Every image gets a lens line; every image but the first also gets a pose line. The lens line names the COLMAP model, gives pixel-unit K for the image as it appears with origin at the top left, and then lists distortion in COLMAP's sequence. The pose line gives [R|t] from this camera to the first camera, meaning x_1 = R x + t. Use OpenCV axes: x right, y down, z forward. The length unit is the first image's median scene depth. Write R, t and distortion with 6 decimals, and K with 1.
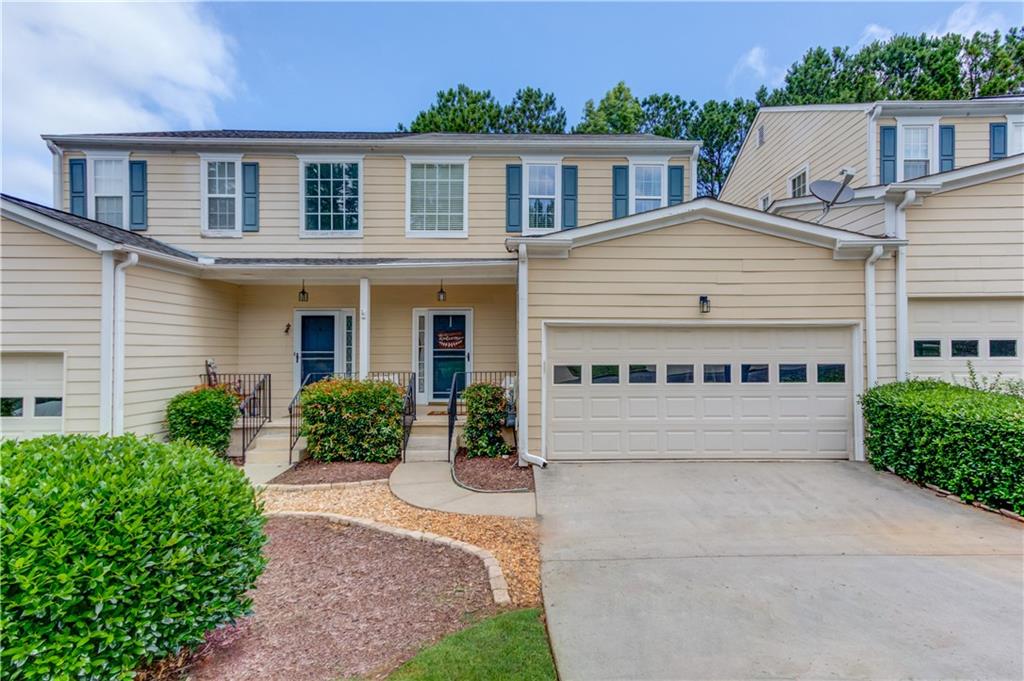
lens RADIAL K [[493.4, 0, 537.4], [0, 493.4, 342.6], [0, 0, 1]] dist [0.034381, -0.000634]
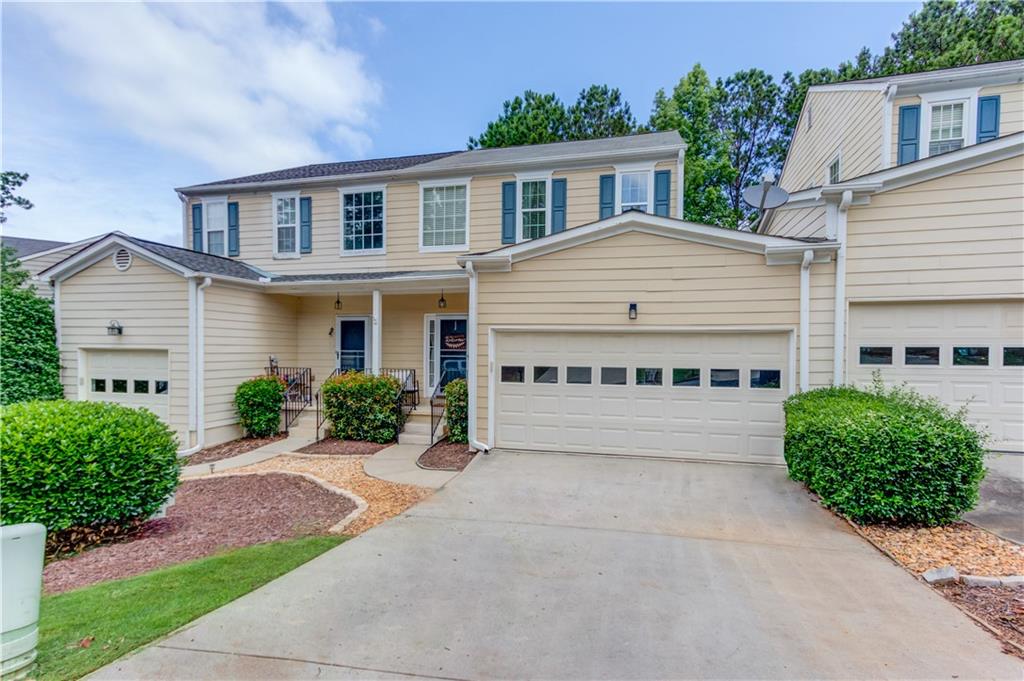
lens RADIAL K [[503.2, 0, 514.9], [0, 503.2, 354.0], [0, 0, 1]] dist [0.035461, 0.000858]
pose [[0.963665, 0.013109, -0.266793, 0.274282], [-0.006059, 0.999611, 0.027231, -0.009560], [0.267046, -0.024625, 0.963369, -0.082928]]
